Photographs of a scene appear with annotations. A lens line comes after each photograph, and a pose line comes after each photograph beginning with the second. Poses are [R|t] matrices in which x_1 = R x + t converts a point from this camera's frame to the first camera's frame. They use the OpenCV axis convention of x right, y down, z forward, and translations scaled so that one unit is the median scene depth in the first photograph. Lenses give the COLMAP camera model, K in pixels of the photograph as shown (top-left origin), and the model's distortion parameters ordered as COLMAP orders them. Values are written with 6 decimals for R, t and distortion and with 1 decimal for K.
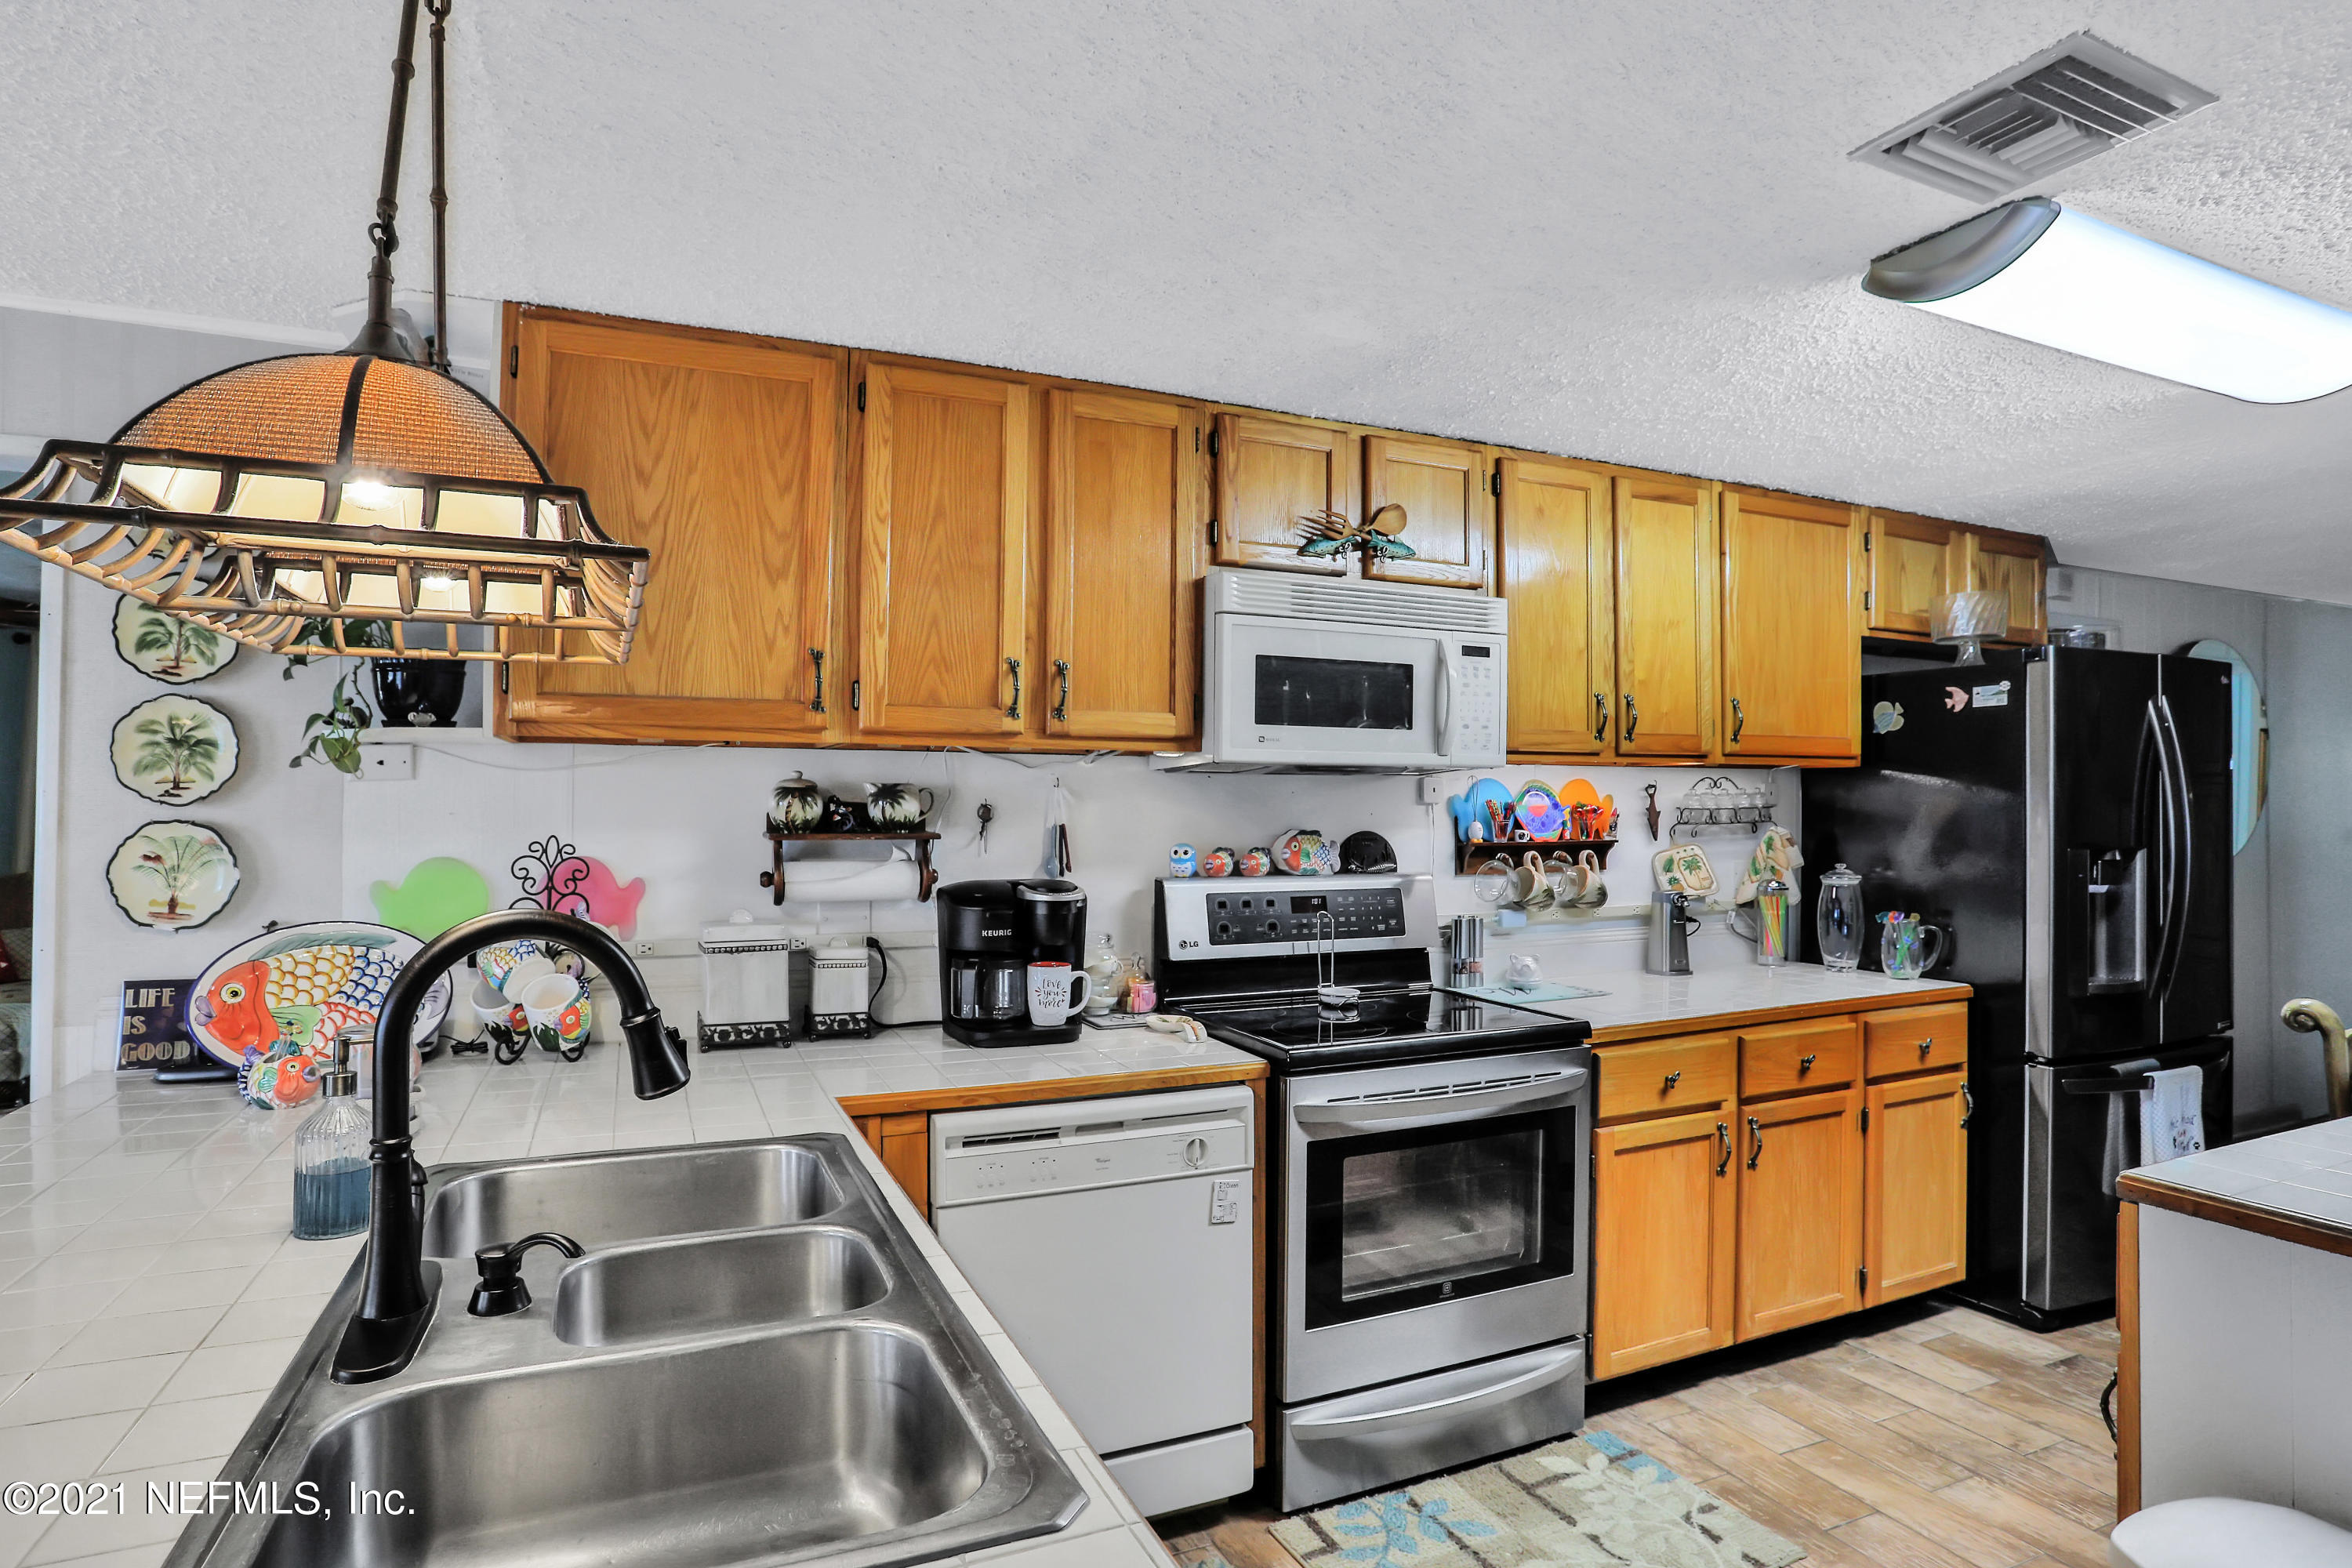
lens RADIAL K [[1241.7, 0, 1185.5], [0, 1241.7, 778.0], [0, 0, 1]] dist [-0.067658, 0.027179]
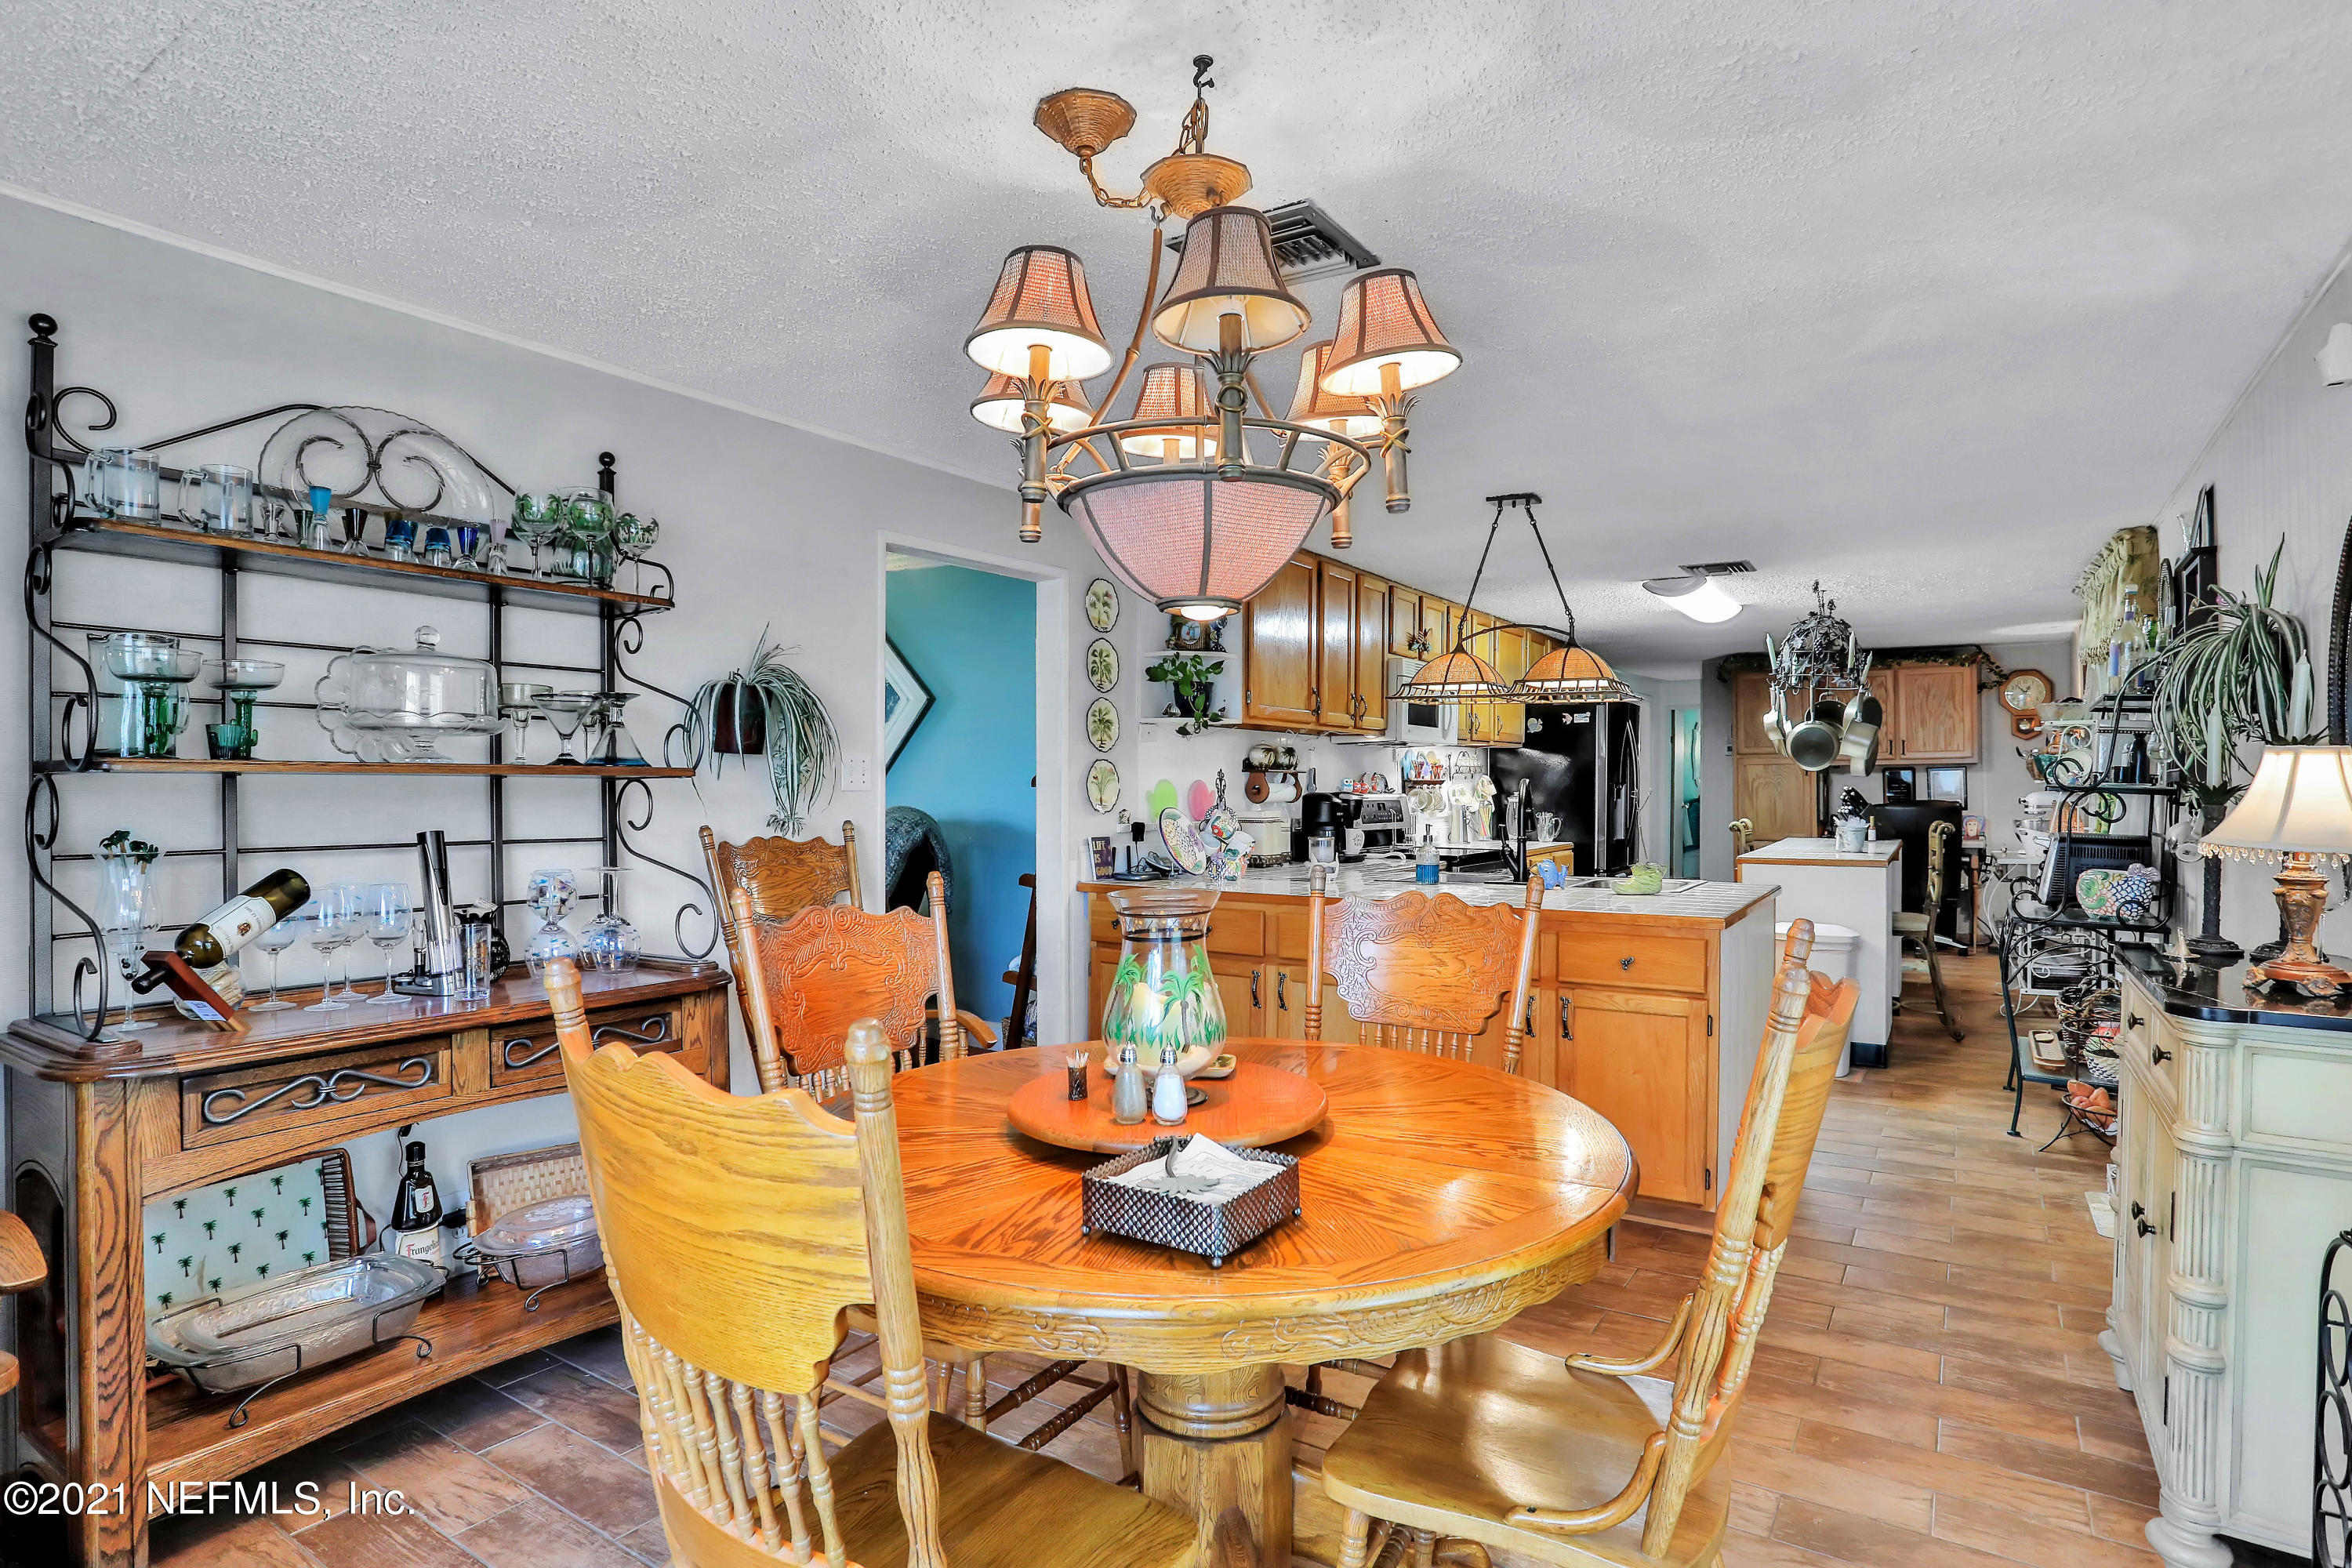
lens RADIAL K [[1241.7, 0, 1177.2], [0, 1241.7, 780.7], [0, 0, 1]] dist [-0.067658, 0.027179]
pose [[0.845696, 0.001008, 0.533664, -1.555881], [-0.012676, 0.999754, 0.018199, 0.025313], [-0.533515, -0.022156, 0.845500, -0.736478]]
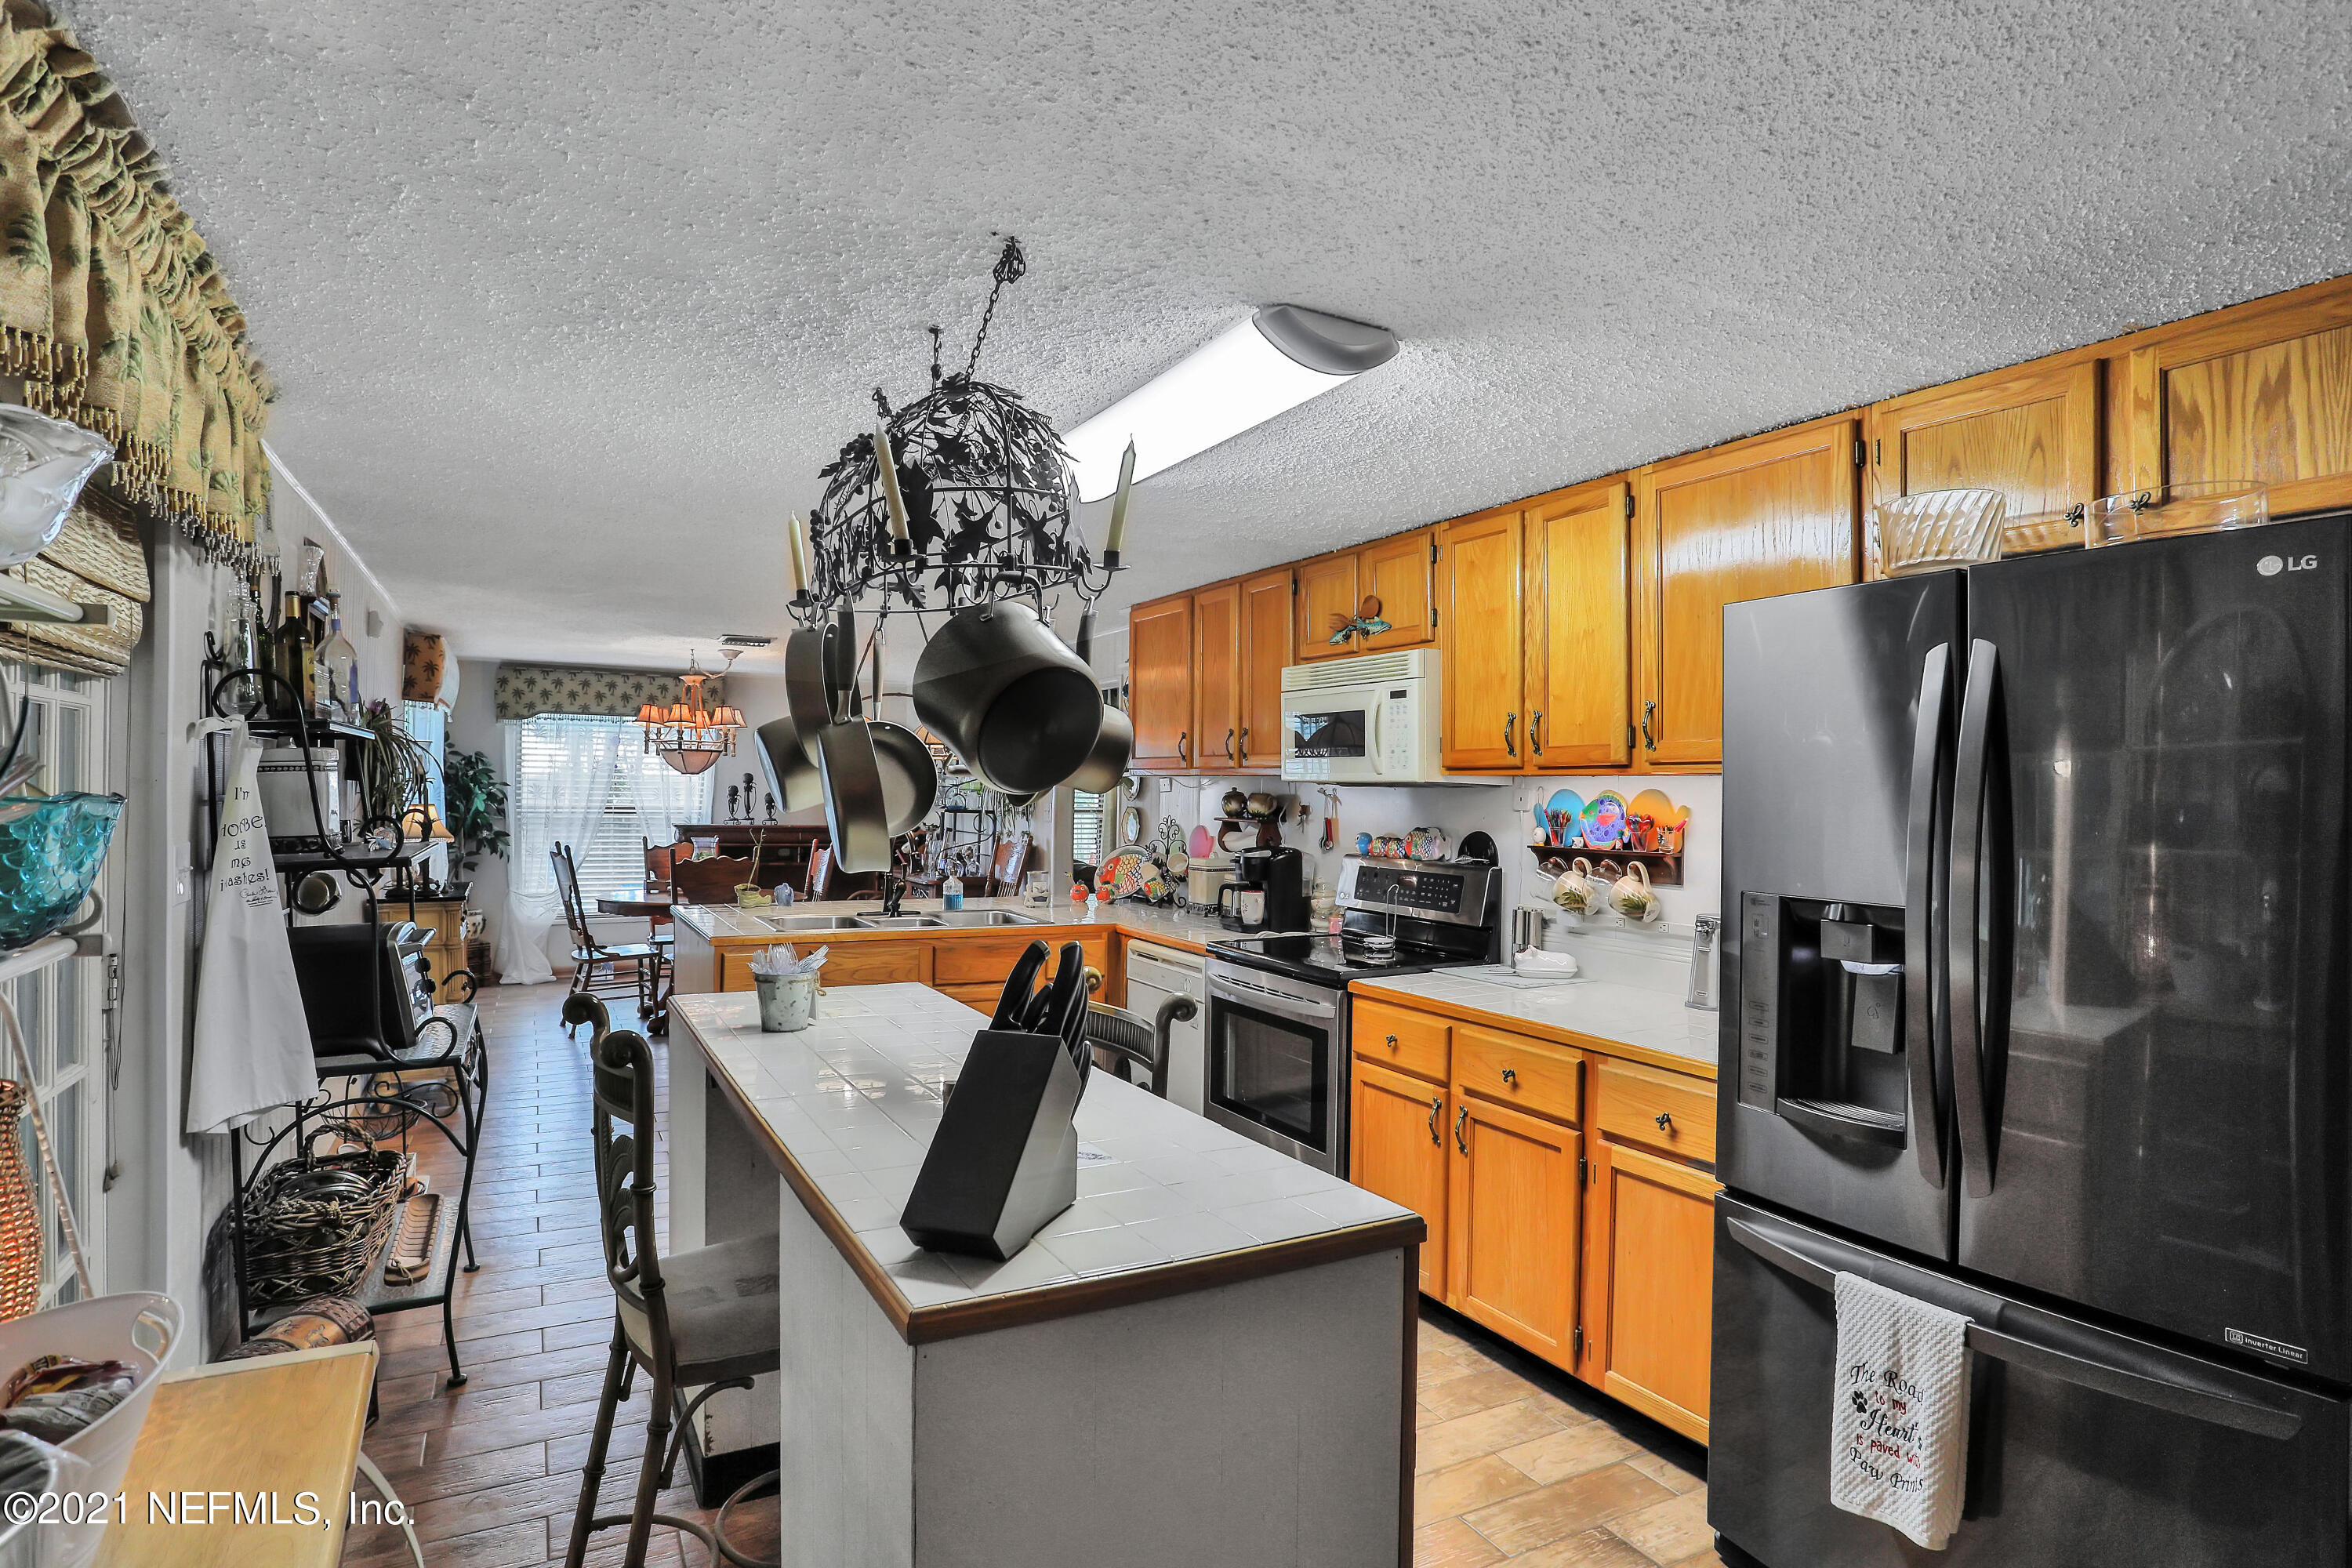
lens RADIAL K [[1241.7, 0, 1171.6], [0, 1241.7, 775.2], [0, 0, 1]] dist [-0.067658, 0.027179]
pose [[0.058515, -0.010872, -0.998227, 1.676499], [0.010442, 0.999893, -0.010278, -0.005595], [0.998232, -0.009822, 0.058622, 0.744778]]
